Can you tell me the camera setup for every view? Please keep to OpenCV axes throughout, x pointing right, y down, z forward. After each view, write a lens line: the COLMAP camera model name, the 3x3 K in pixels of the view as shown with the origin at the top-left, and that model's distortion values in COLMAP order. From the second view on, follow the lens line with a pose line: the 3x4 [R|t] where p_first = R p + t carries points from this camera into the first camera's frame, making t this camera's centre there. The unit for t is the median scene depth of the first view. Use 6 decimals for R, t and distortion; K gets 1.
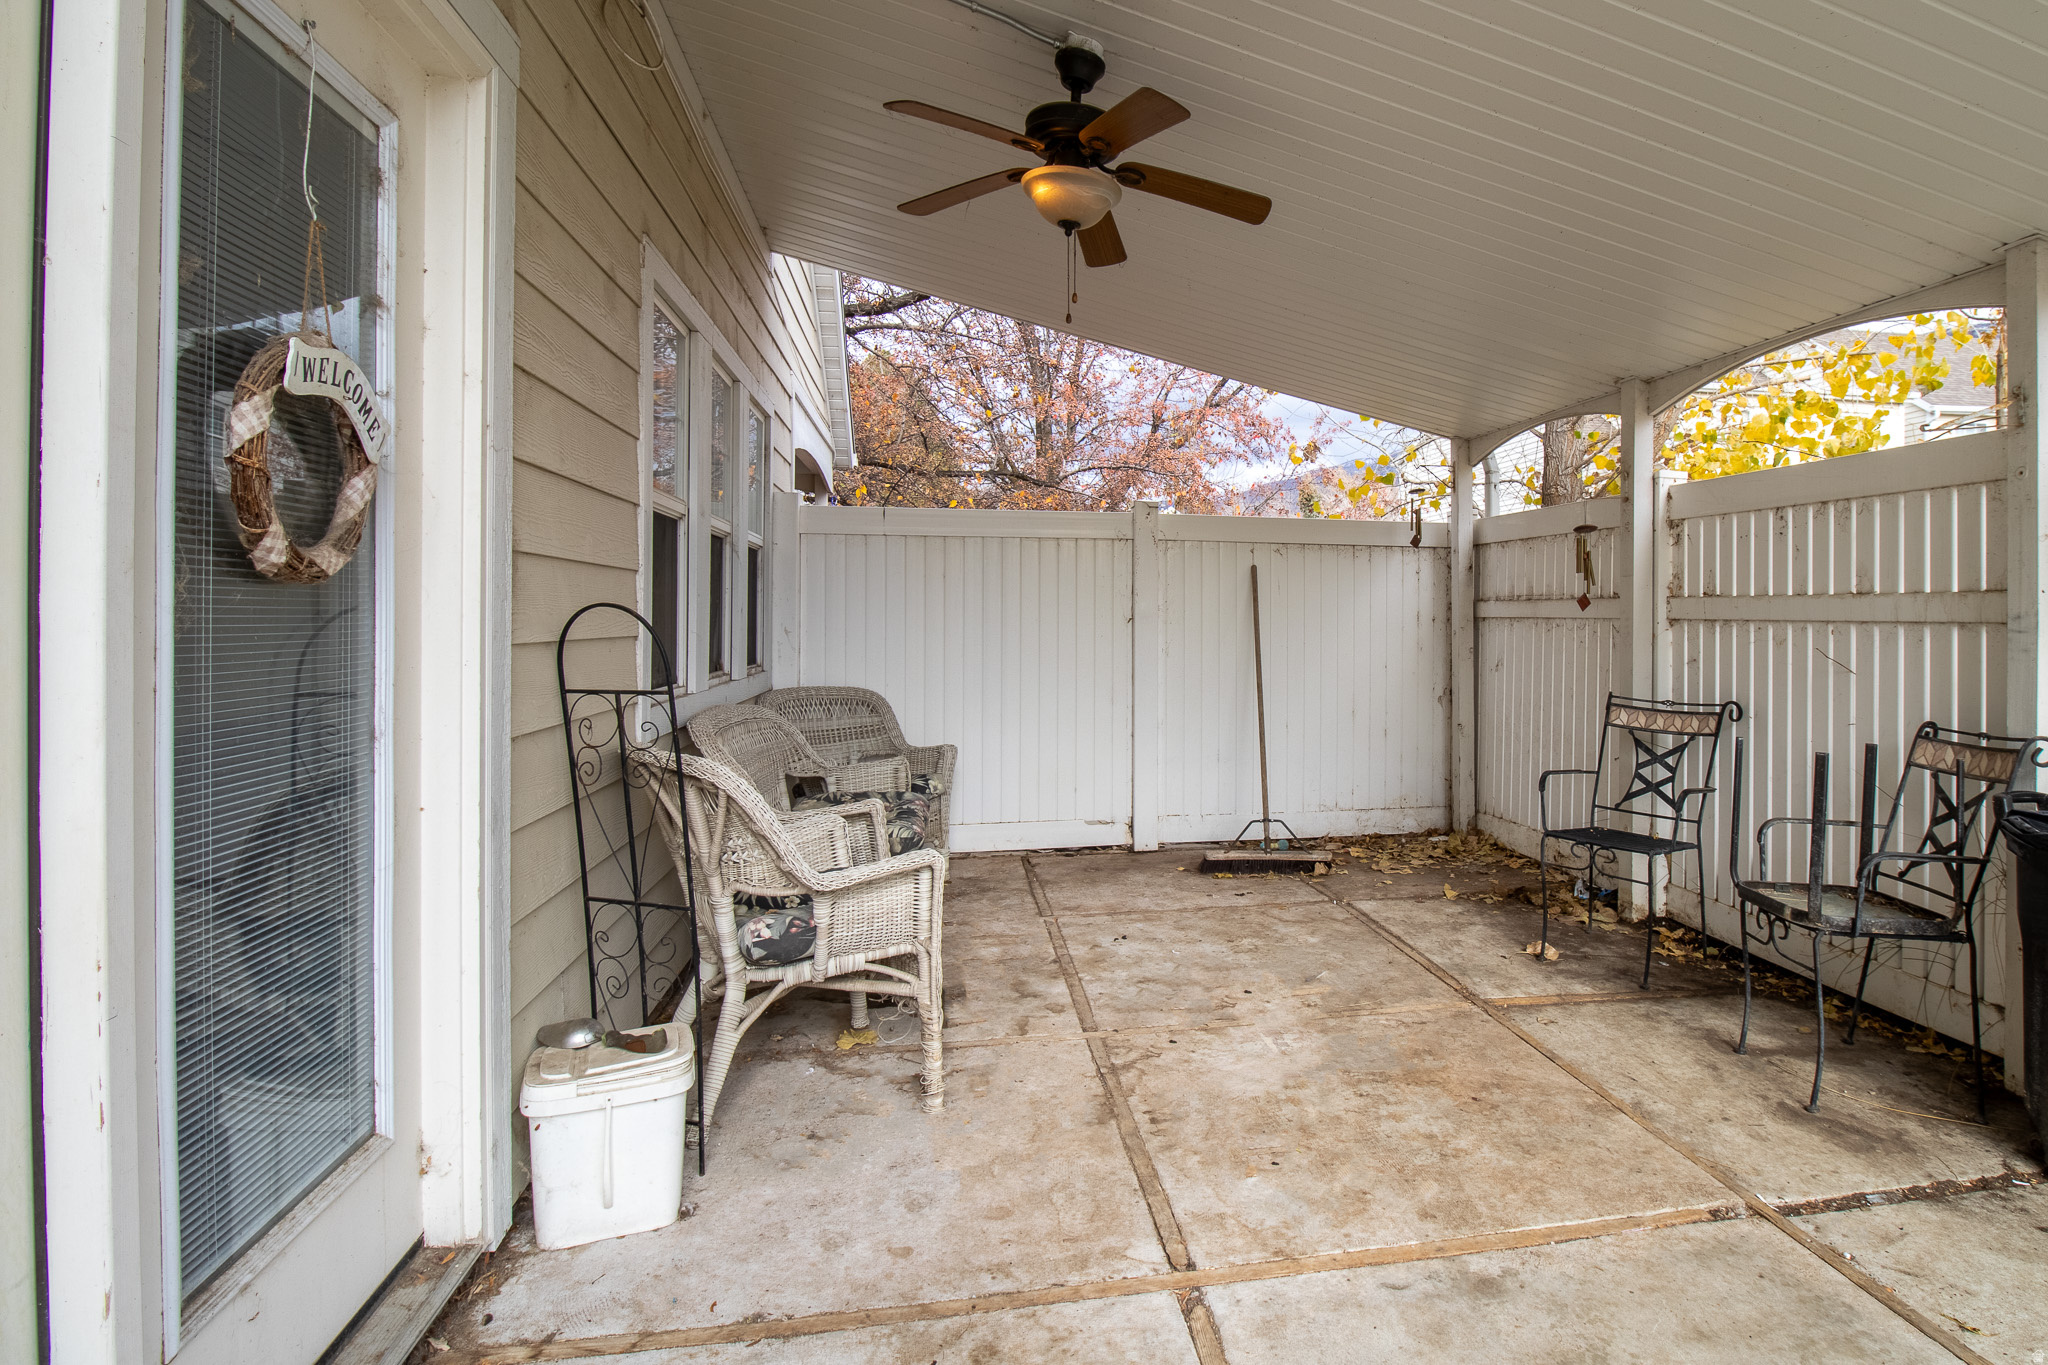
lens RADIAL K [[959.6, 0, 1024.4], [0, 959.6, 634.4], [0, 0, 1]] dist [-0.001466, -0.000498]
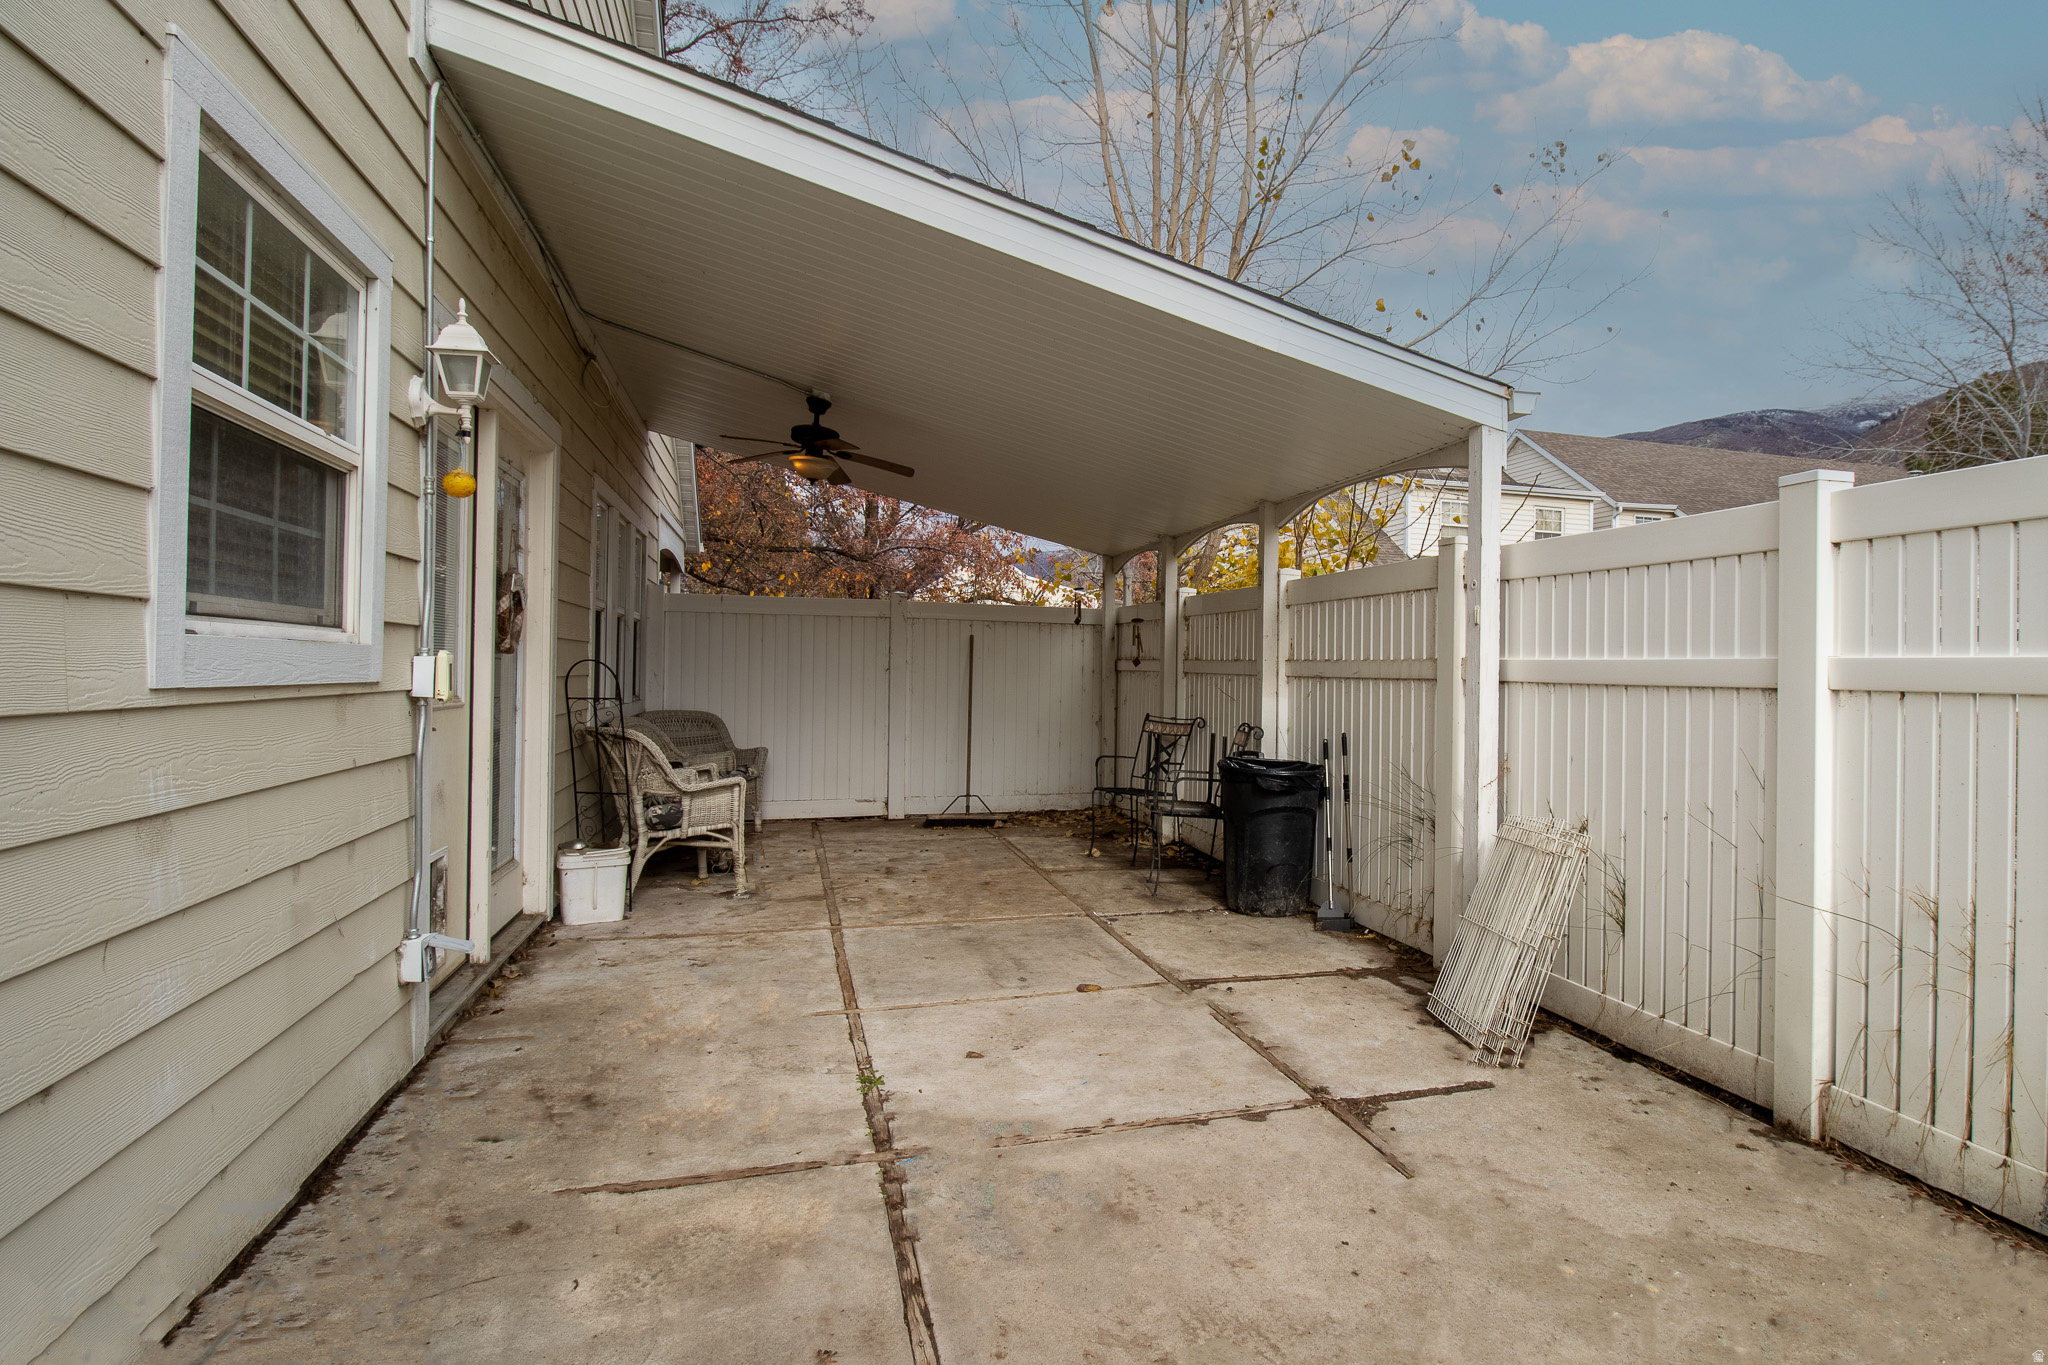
lens RADIAL K [[942.2, 0, 1032.3], [0, 942.2, 675.5], [0, 0, 1]] dist [-0.003033, -0.000927]
pose [[0.986074, 0.009786, 0.166020, 0.110267], [-0.008275, 0.999918, -0.009790, 0.009115], [-0.166102, 0.008280, 0.986074, -0.662920]]
